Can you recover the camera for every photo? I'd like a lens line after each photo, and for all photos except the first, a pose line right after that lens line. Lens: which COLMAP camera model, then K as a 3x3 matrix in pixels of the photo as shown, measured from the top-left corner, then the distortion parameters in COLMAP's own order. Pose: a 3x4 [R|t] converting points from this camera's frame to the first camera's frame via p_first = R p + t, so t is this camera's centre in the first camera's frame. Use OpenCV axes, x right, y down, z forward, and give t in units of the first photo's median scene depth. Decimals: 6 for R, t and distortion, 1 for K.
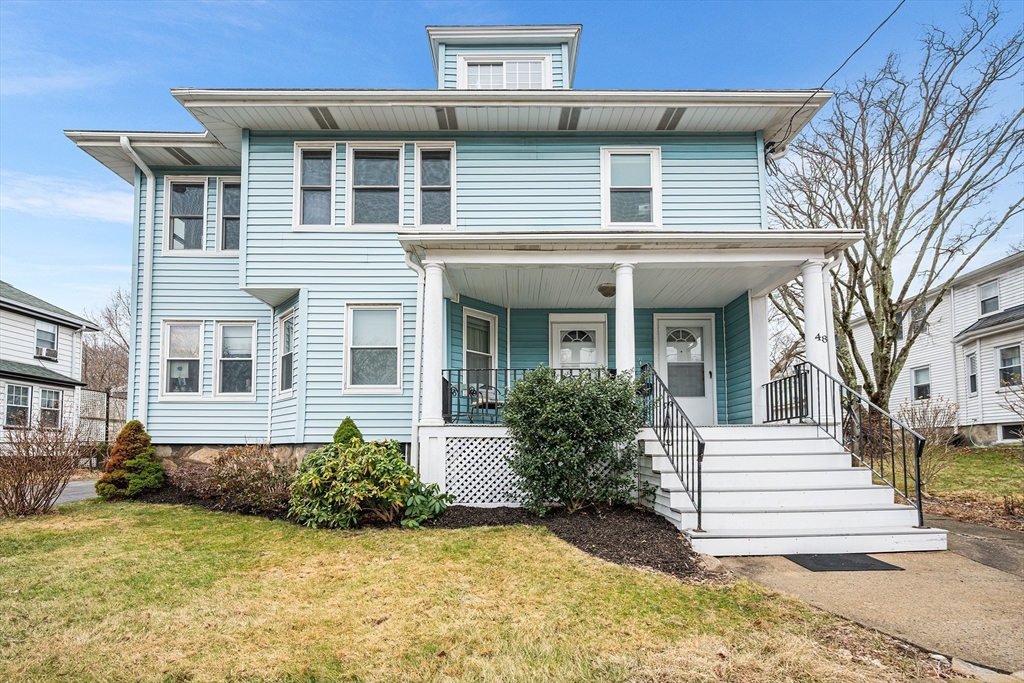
lens RADIAL K [[452.7, 0, 512.0], [0, 452.7, 341.5], [0, 0, 1]] dist [-0.000772, -0.000092]
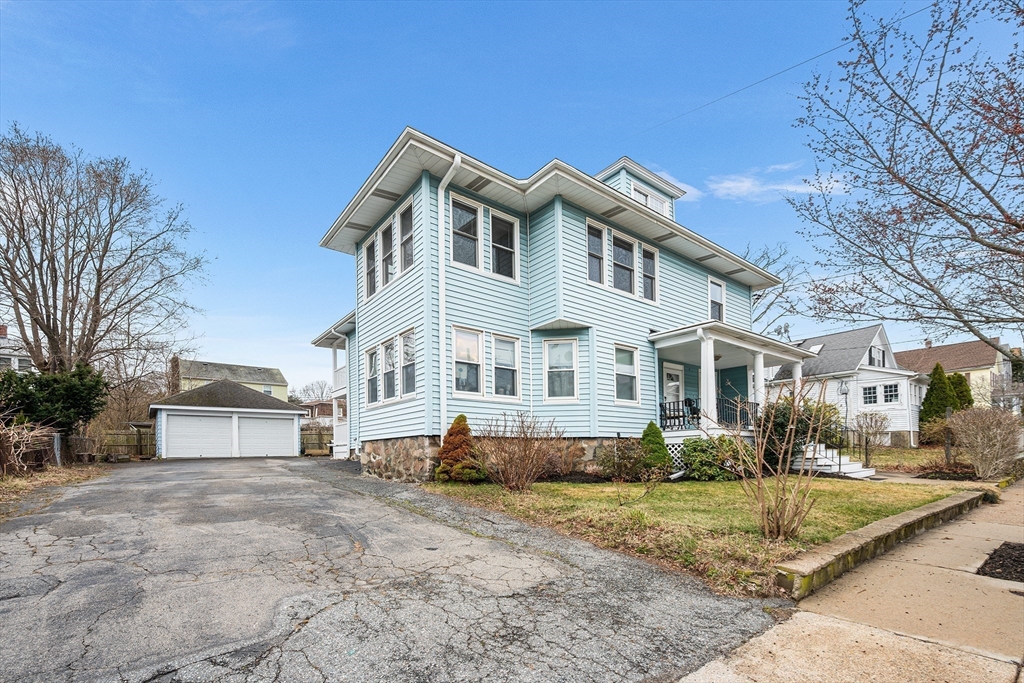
lens RADIAL K [[440.1, 0, 512.0], [0, 440.1, 341.5], [0, 0, 1]] dist [0.000269, -0.000004]
pose [[0.791988, 0.144303, 0.593239, -1.397648], [-0.135817, 0.988961, -0.059242, 0.039911], [-0.595239, -0.033653, 0.802844, 0.051312]]
